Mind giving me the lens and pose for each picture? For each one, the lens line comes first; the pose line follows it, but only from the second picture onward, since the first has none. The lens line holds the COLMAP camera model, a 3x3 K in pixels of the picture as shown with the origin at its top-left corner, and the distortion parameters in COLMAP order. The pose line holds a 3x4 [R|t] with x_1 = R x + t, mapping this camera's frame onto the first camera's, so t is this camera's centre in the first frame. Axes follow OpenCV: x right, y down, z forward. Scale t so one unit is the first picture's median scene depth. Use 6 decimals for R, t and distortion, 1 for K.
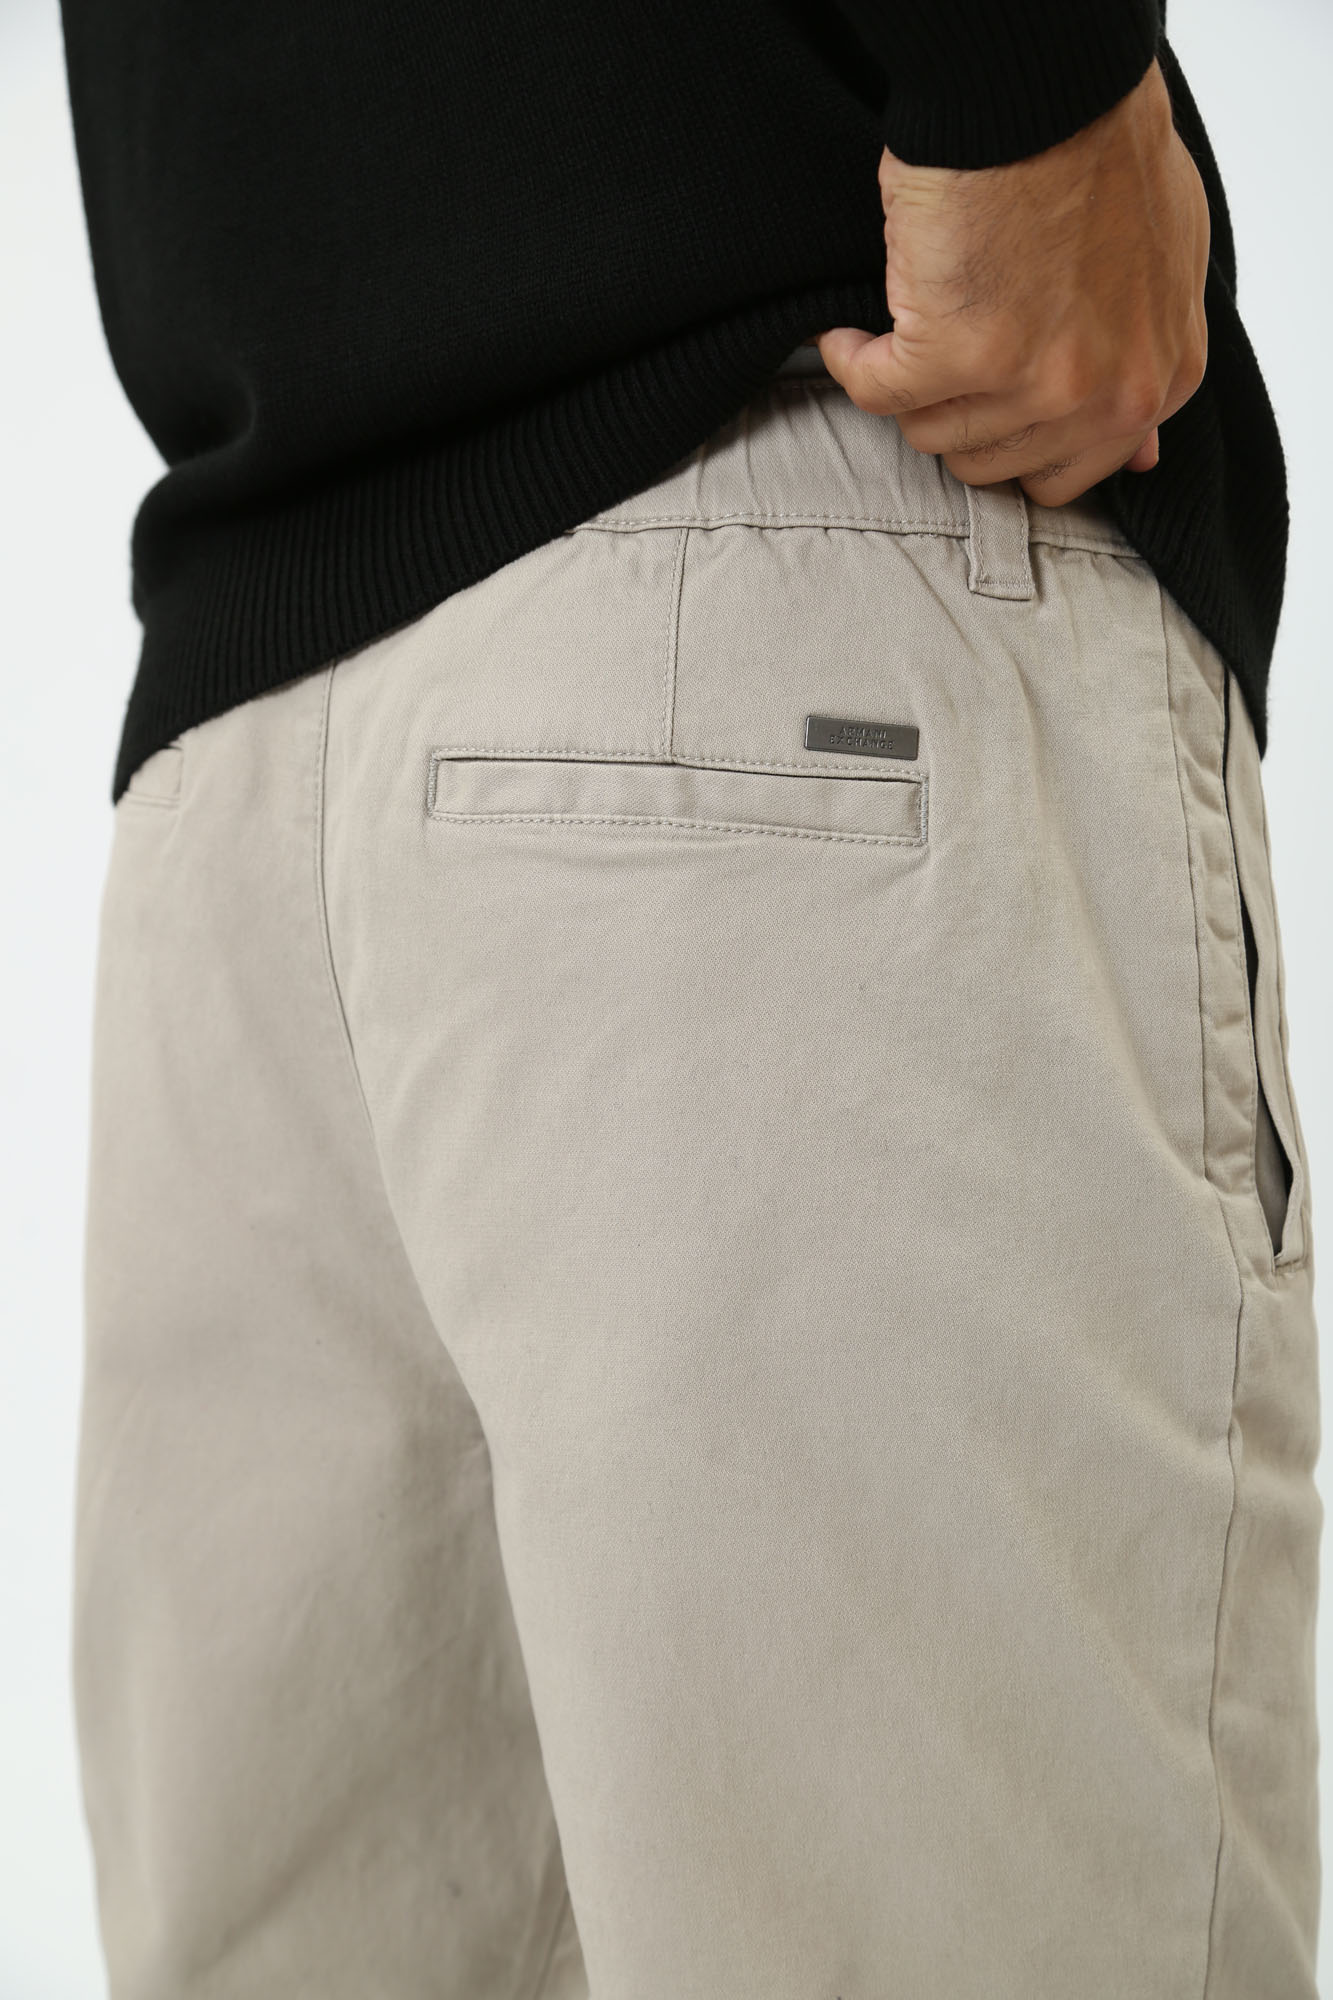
lens RADIAL K [[3261.9, 0, 666.5], [0, 3261.9, 1000.0], [0, 0, 1]] dist [0.027941, 1.028809]
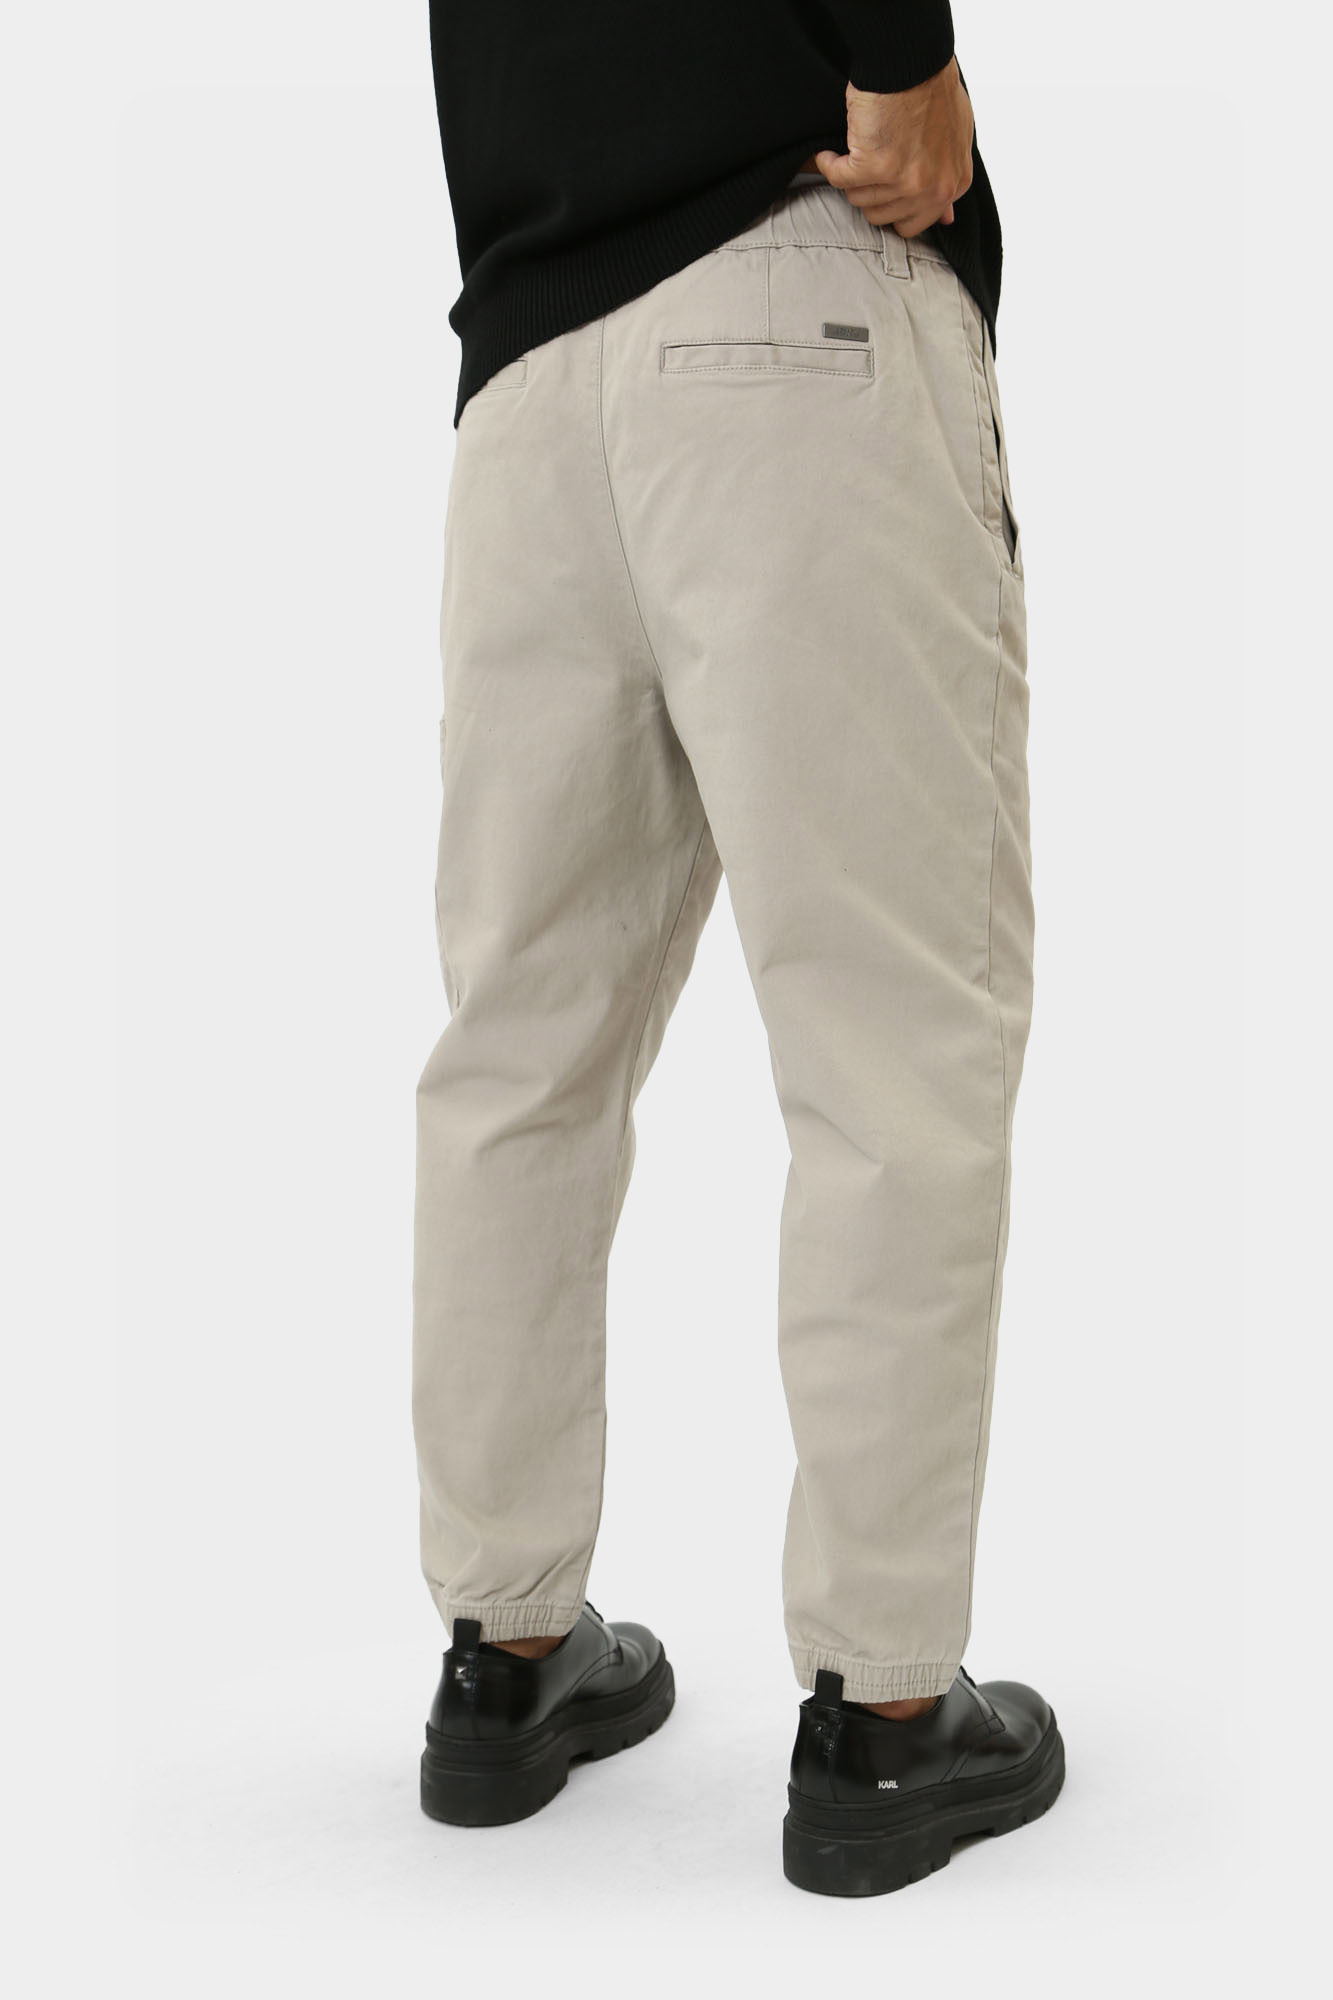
lens RADIAL K [[3261.9, 0, 666.5], [0, 3261.9, 1000.0], [0, 0, 1]] dist [0.027941, 1.028809]
pose [[0.987338, -0.032783, 0.155208, -0.450529], [0.035596, 0.999248, -0.015375, 0.433218], [-0.154588, 0.020706, 0.987762, -1.325023]]
